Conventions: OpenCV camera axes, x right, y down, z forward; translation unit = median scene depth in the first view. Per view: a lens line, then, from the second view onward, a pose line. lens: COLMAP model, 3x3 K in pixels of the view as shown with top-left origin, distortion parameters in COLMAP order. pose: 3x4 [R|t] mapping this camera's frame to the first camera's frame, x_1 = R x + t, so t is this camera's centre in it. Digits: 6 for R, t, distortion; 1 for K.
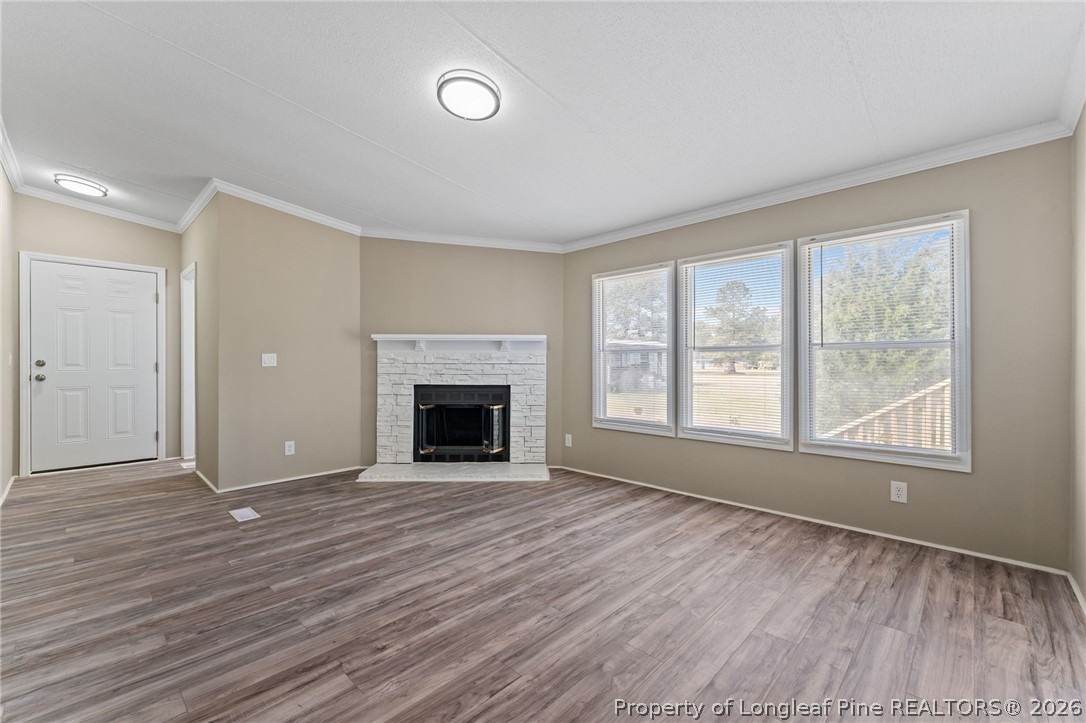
lens RADIAL K [[439.6, 0, 541.7], [0, 439.6, 361.7], [0, 0, 1]] dist [-0.002051, -0.000680]
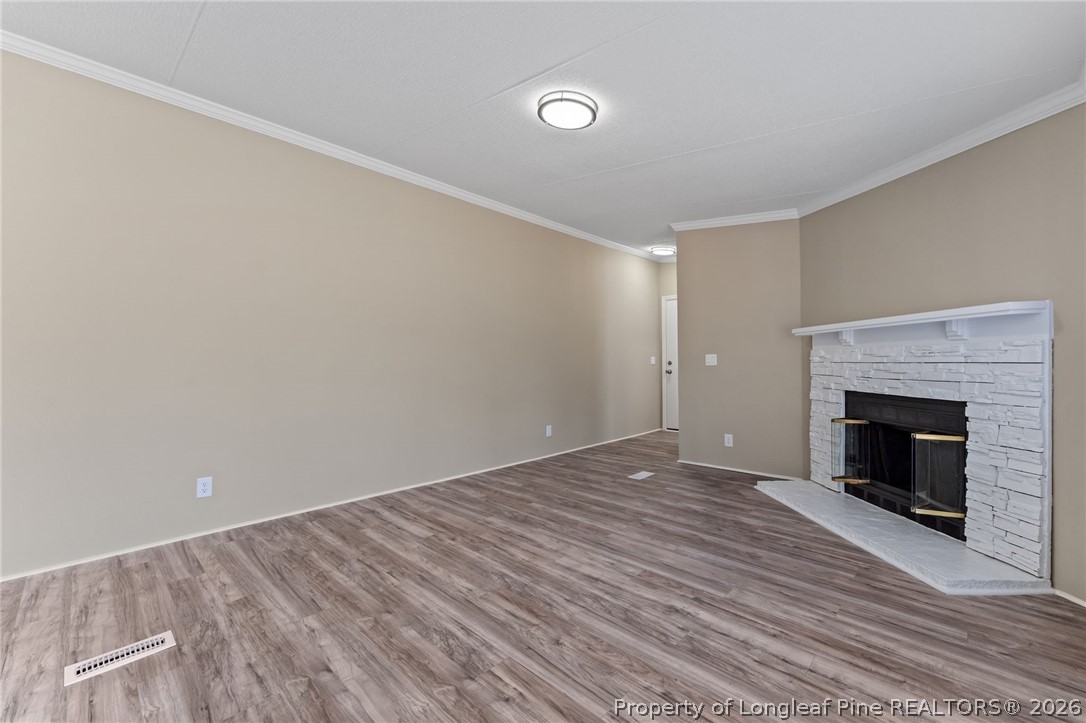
lens RADIAL K [[439.6, 0, 547.7], [0, 439.6, 360.3], [0, 0, 1]] dist [-0.002051, -0.000680]
pose [[0.017769, -0.006712, -0.999820, 0.686741], [0.008291, 0.999944, -0.006565, 0.002037], [0.999808, -0.008173, 0.017823, 0.714844]]
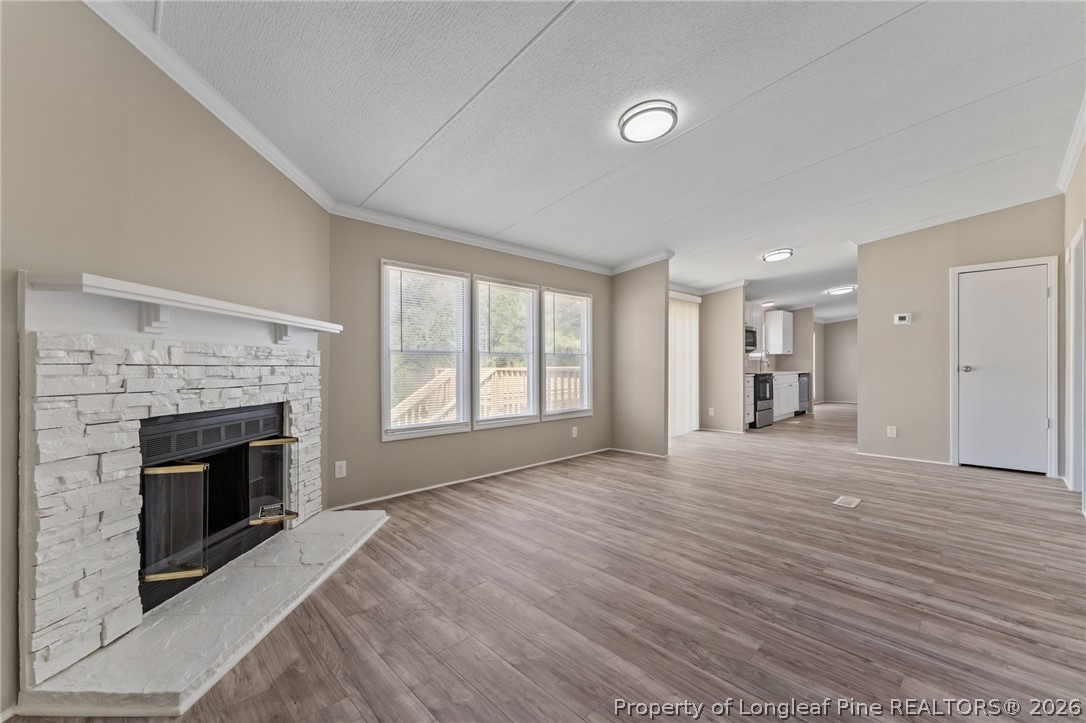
lens RADIAL K [[439.6, 0, 536.9], [0, 439.6, 364.2], [0, 0, 1]] dist [-0.002051, -0.000680]
pose [[0.050586, 0.004228, 0.998711, -0.987209], [-0.002757, 0.999988, -0.004094, 0.006217], [-0.998716, -0.002547, 0.050597, 0.940220]]
